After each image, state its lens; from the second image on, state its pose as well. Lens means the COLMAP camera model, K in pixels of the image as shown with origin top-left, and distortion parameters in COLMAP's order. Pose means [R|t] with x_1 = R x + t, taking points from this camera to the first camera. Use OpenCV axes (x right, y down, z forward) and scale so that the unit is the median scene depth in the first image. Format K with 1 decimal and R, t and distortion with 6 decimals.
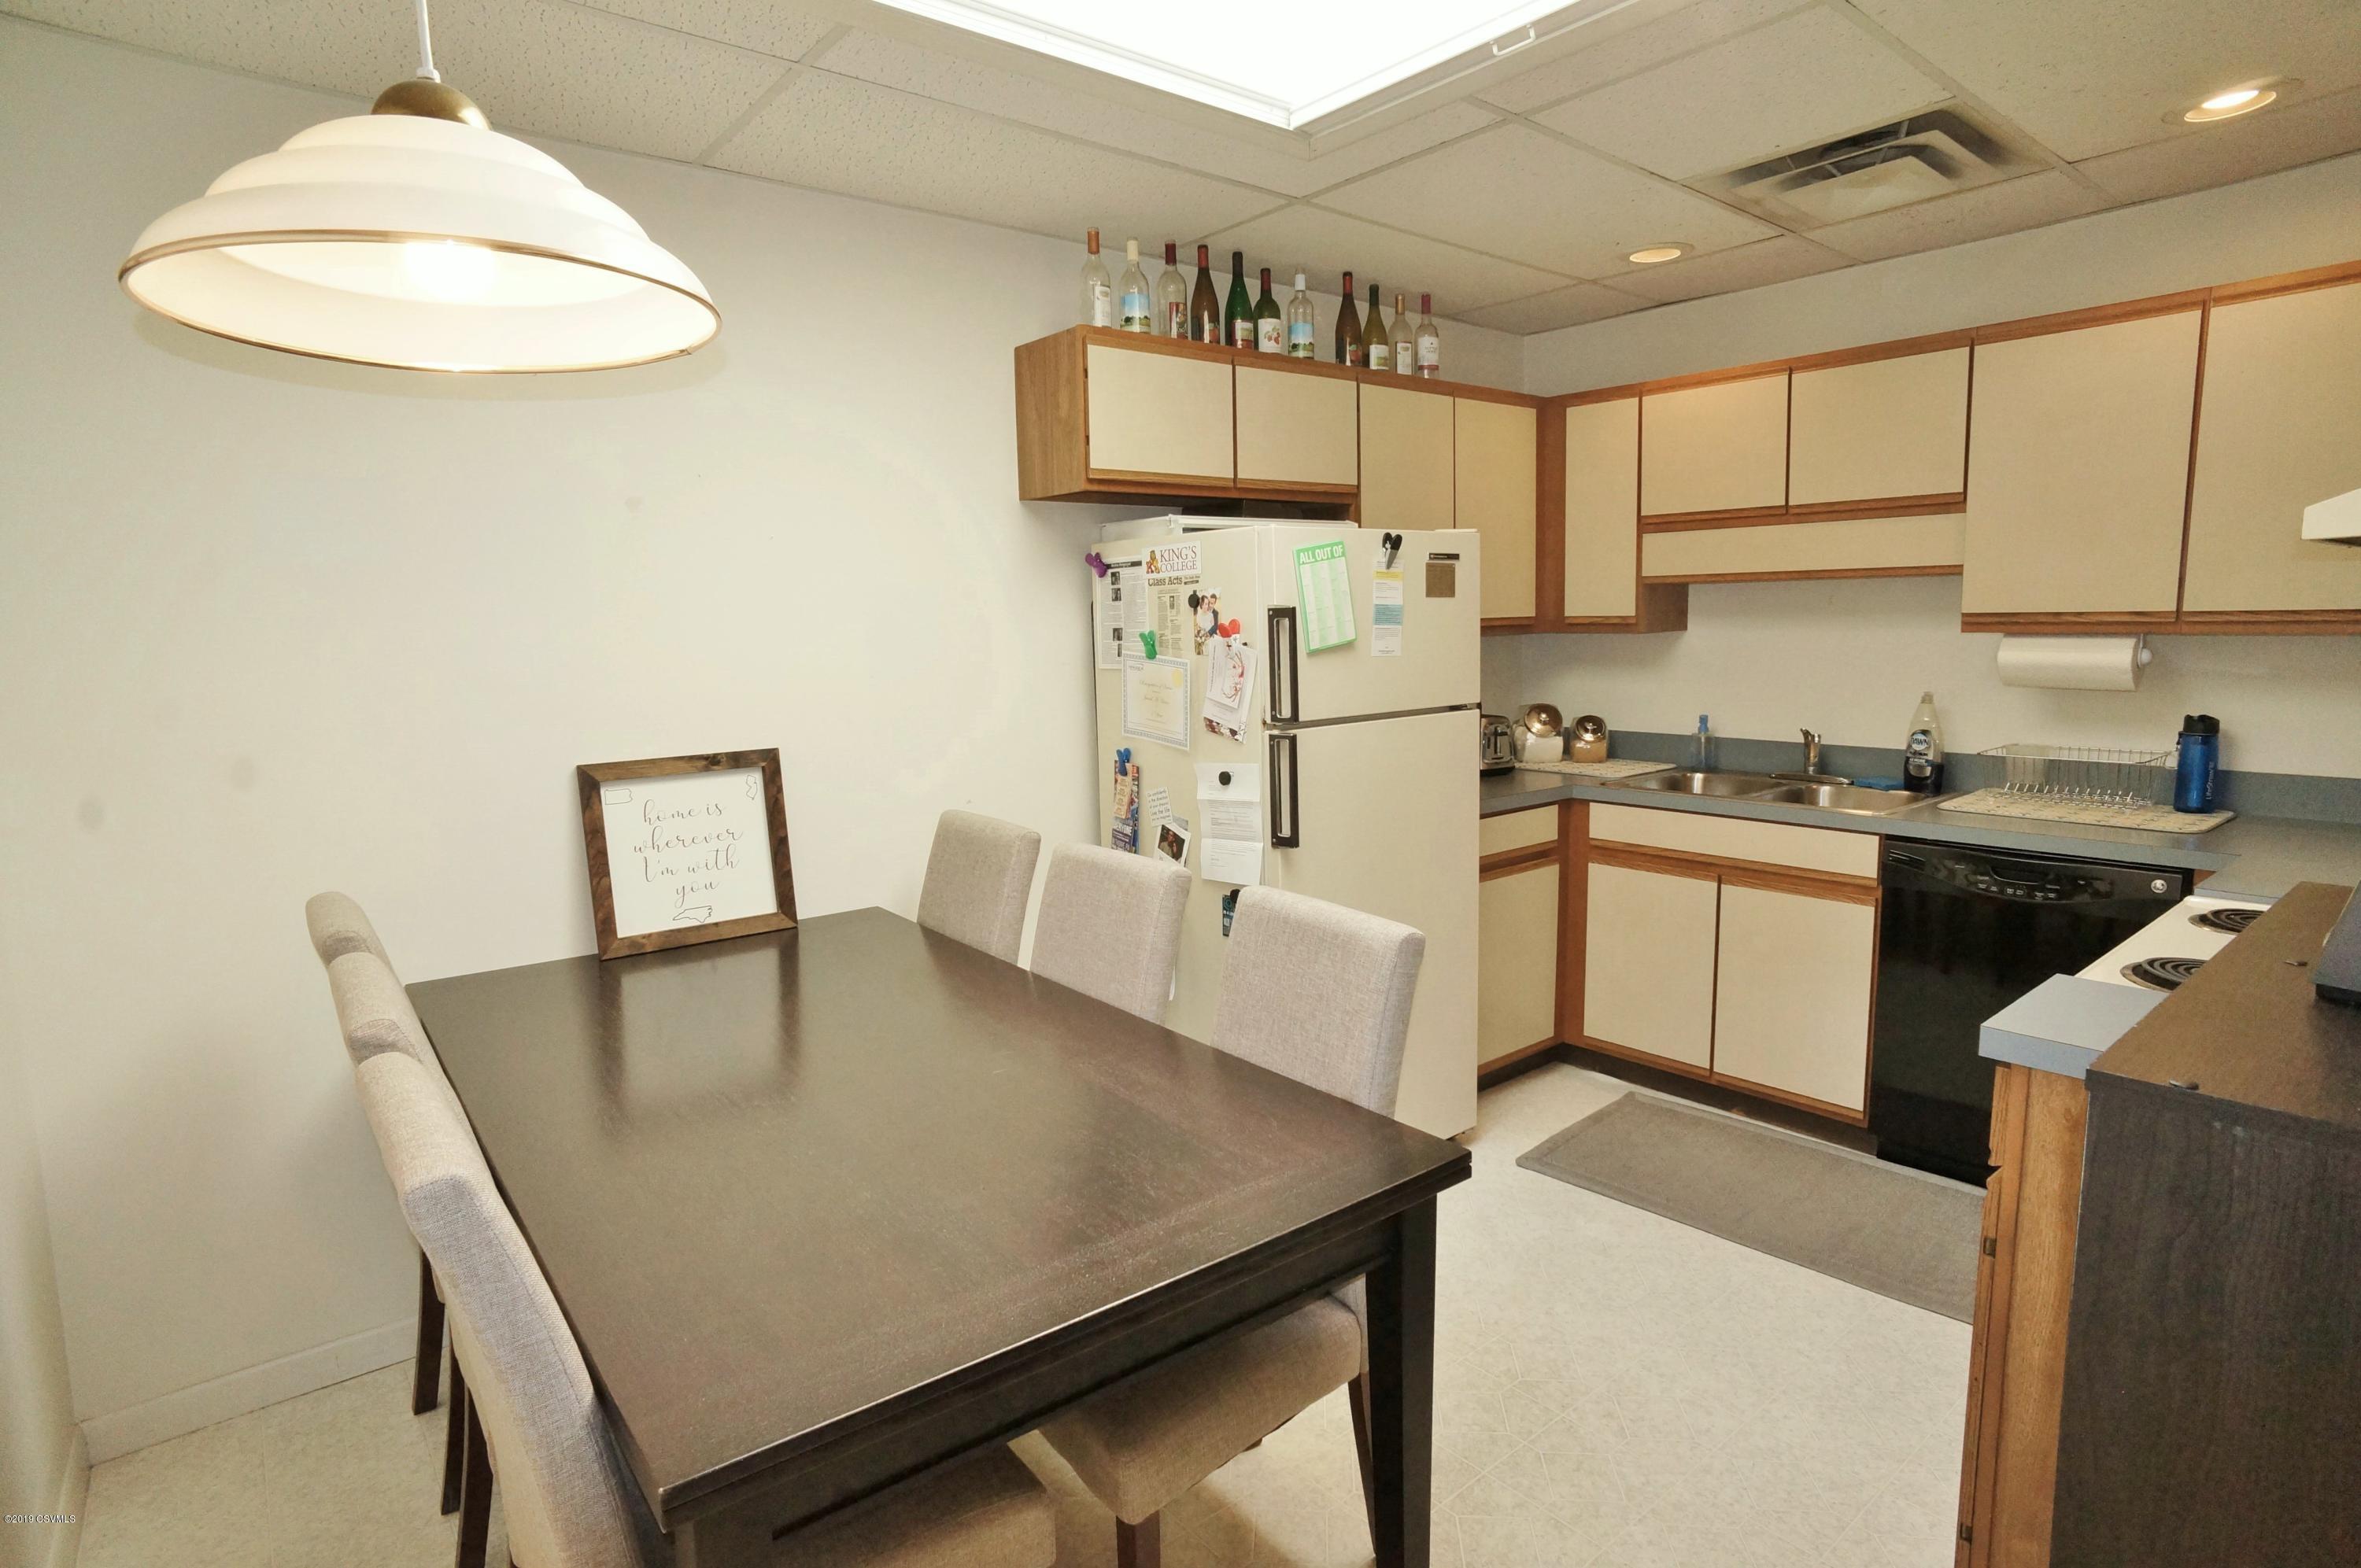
lens RADIAL K [[1238.9, 0, 1187.7], [0, 1238.9, 777.8], [0, 0, 1]] dist [-0.081272, 0.054379]
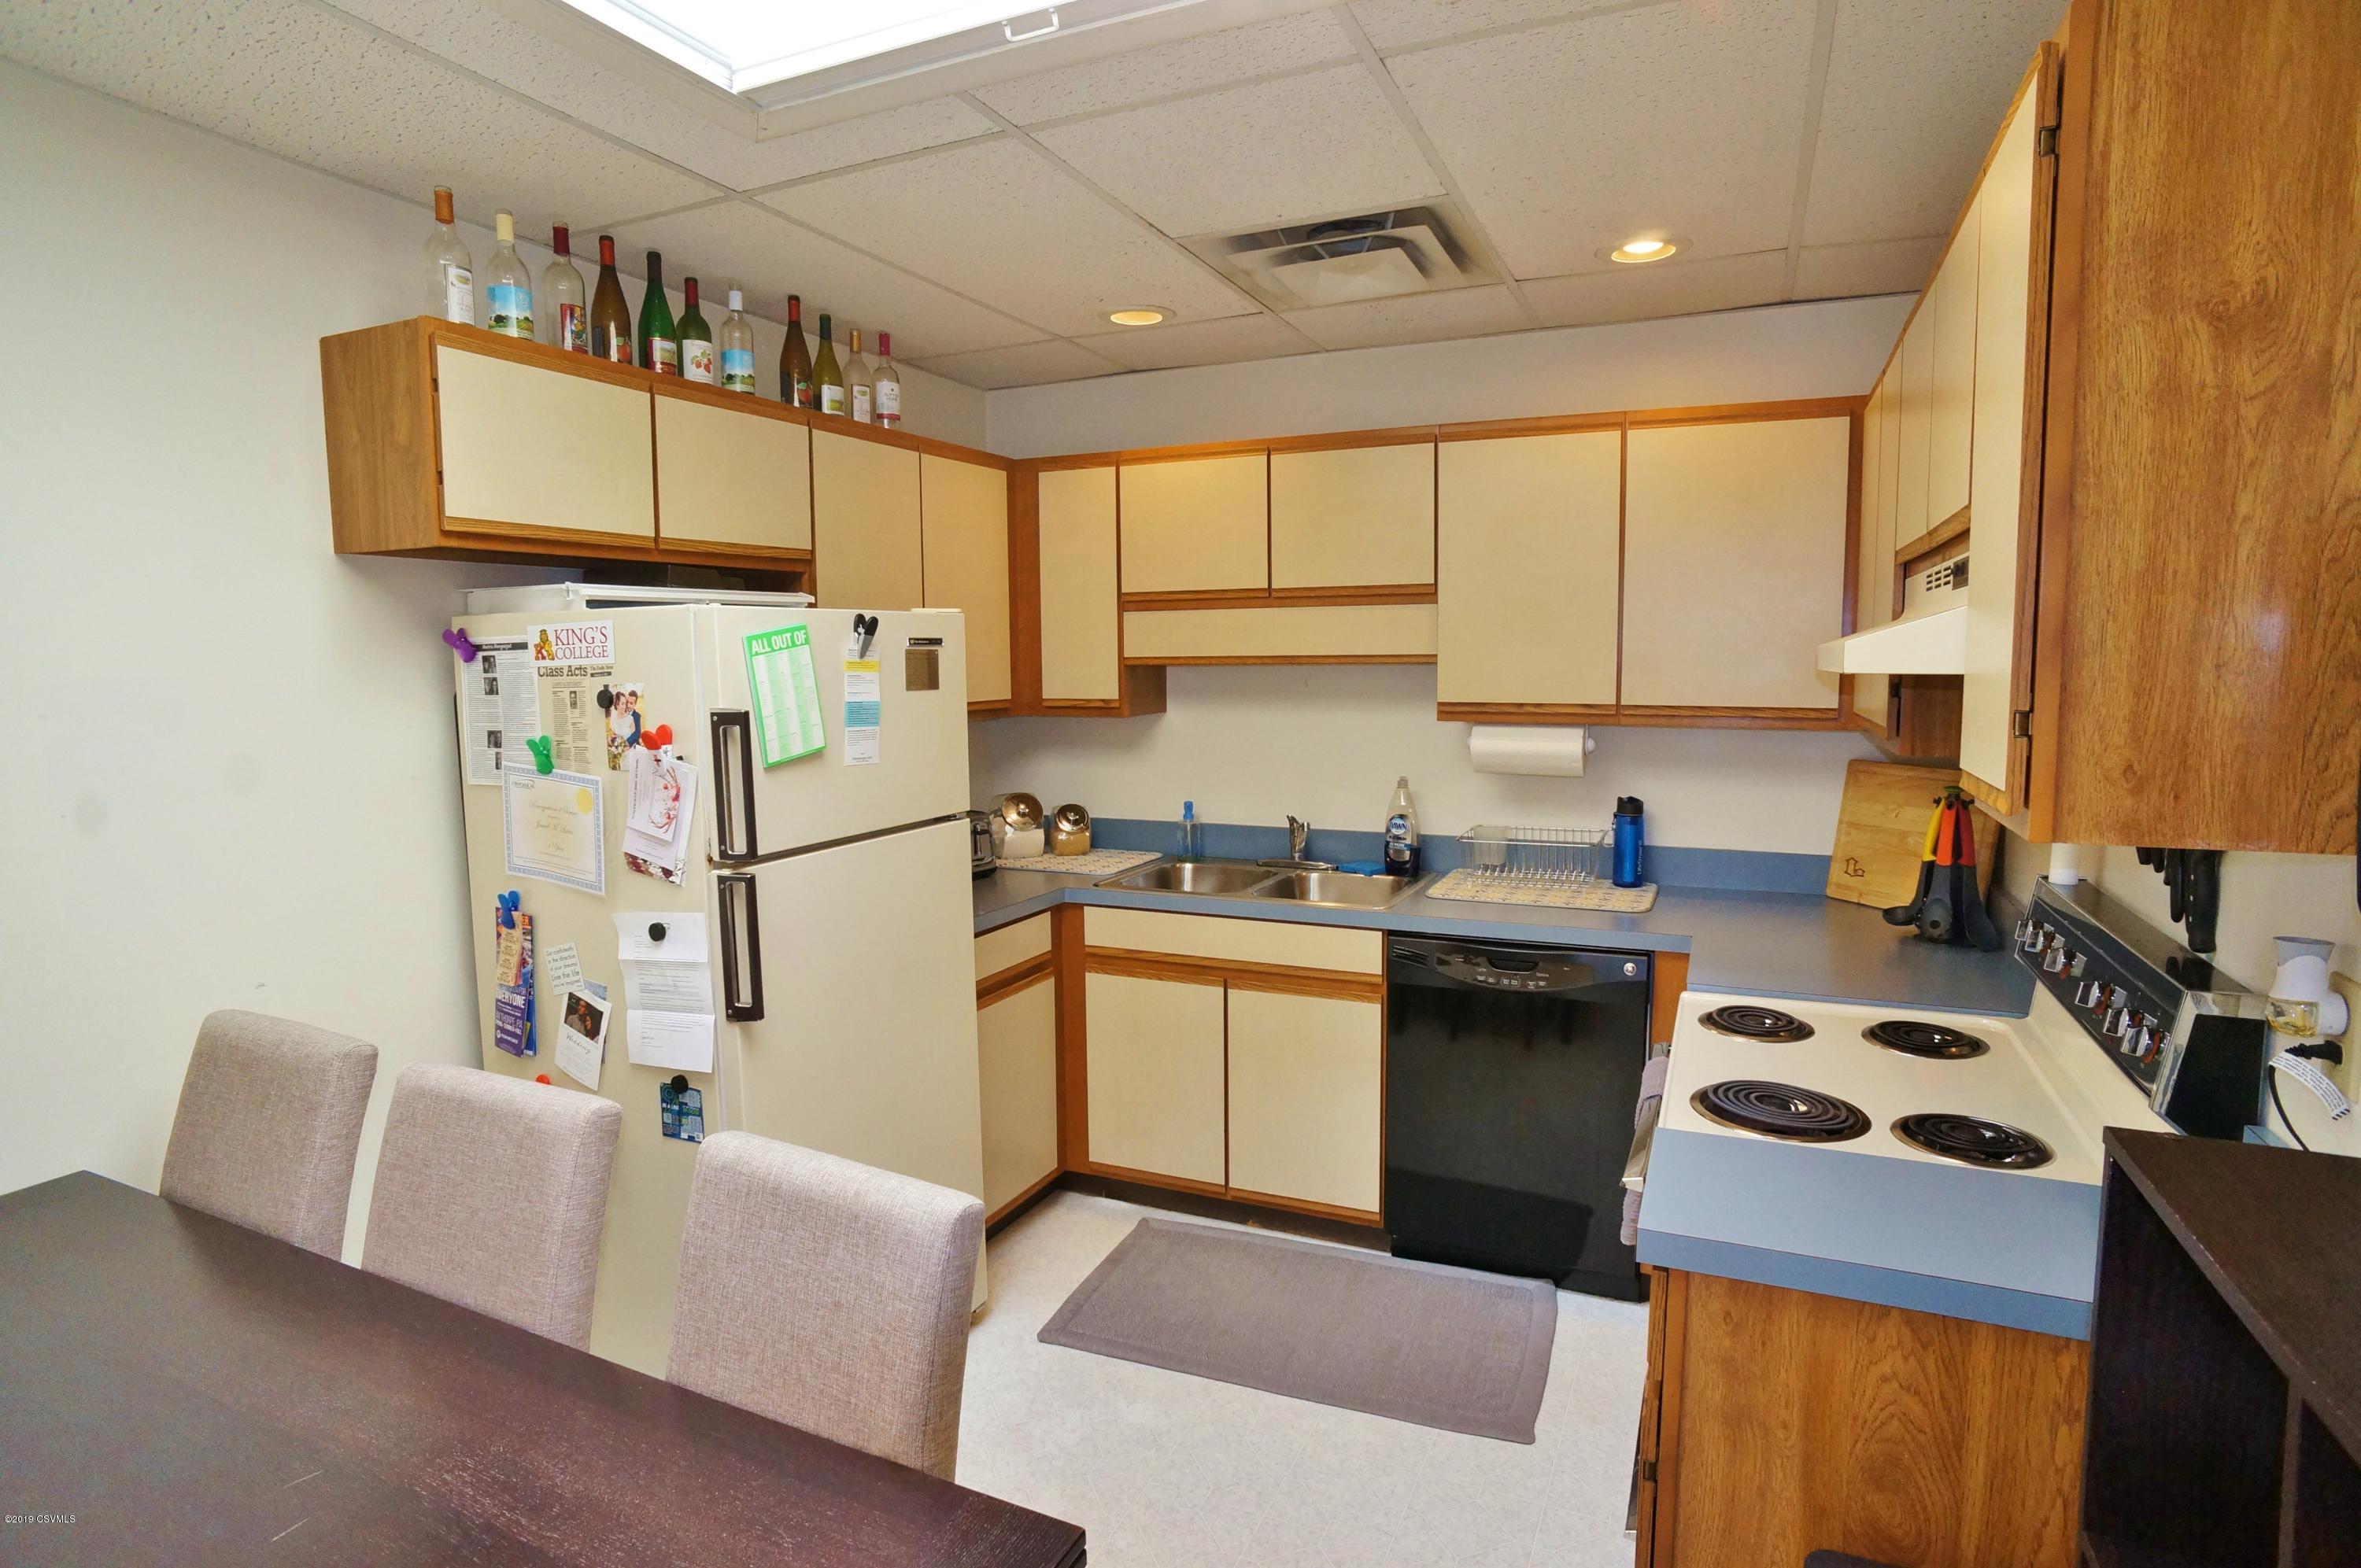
lens RADIAL K [[1238.9, 0, 1187.7], [0, 1238.9, 777.8], [0, 0, 1]] dist [-0.081272, 0.054379]
pose [[0.897292, -0.029519, 0.440449, -0.004796], [0.046963, 0.998483, -0.028757, -0.053394], [-0.438932, 0.046488, 0.897317, 0.167704]]
